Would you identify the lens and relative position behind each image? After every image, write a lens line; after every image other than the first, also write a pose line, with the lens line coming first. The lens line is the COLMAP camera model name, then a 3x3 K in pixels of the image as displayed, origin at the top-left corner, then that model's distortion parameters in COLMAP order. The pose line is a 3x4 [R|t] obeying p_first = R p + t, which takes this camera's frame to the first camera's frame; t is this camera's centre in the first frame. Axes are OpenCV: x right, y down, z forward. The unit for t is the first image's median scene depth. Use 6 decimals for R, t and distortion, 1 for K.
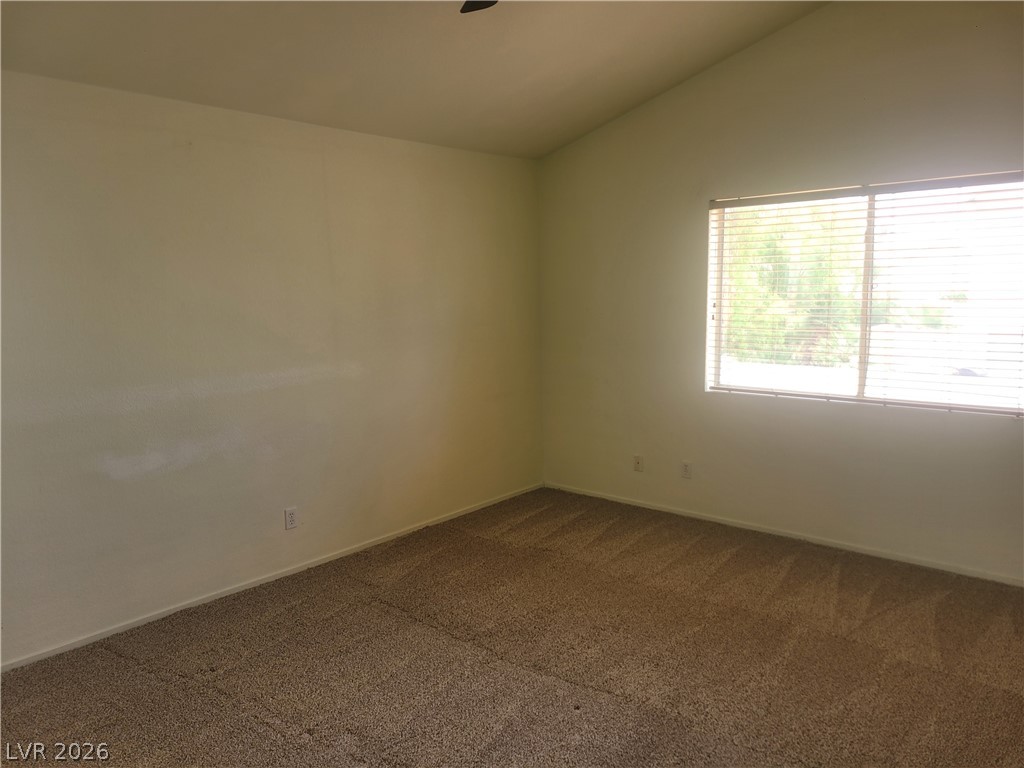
lens RADIAL K [[761.9, 0, 516.8], [0, 761.9, 380.8], [0, 0, 1]] dist [0.062400, -0.008585]
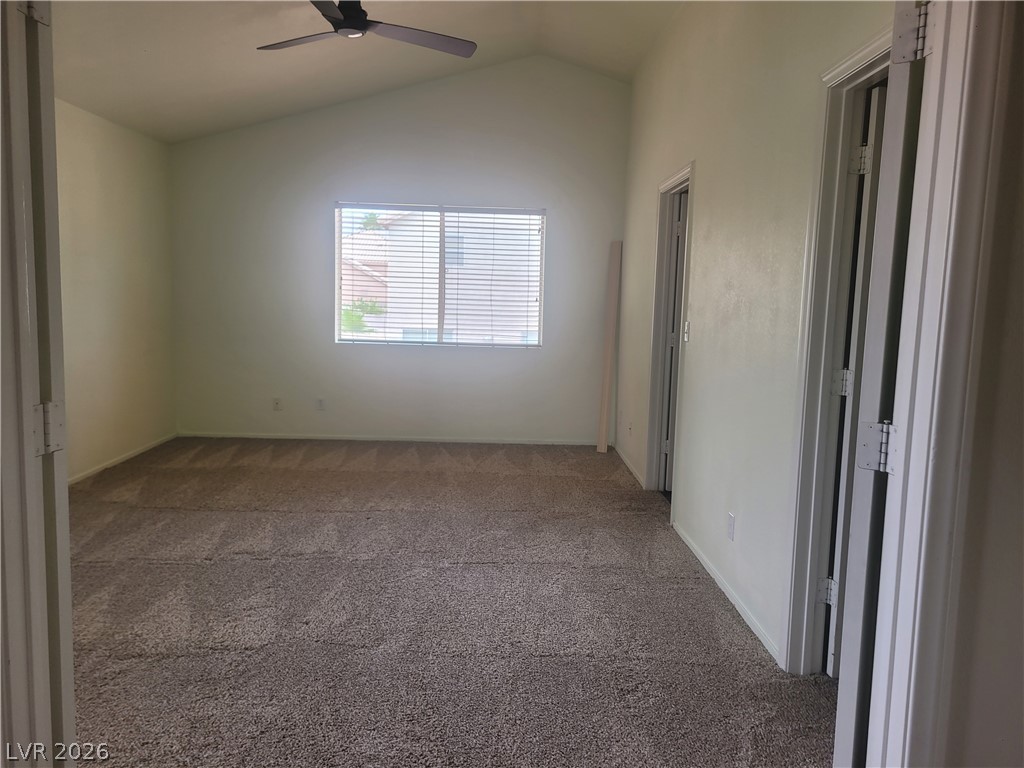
lens RADIAL K [[761.9, 0, 516.8], [0, 761.9, 380.8], [0, 0, 1]] dist [0.062400, -0.008585]
pose [[0.748579, -0.036309, 0.662050, -0.414870], [0.037907, 0.999210, 0.011939, 0.077425], [-0.661961, 0.016159, 0.749364, -0.219701]]
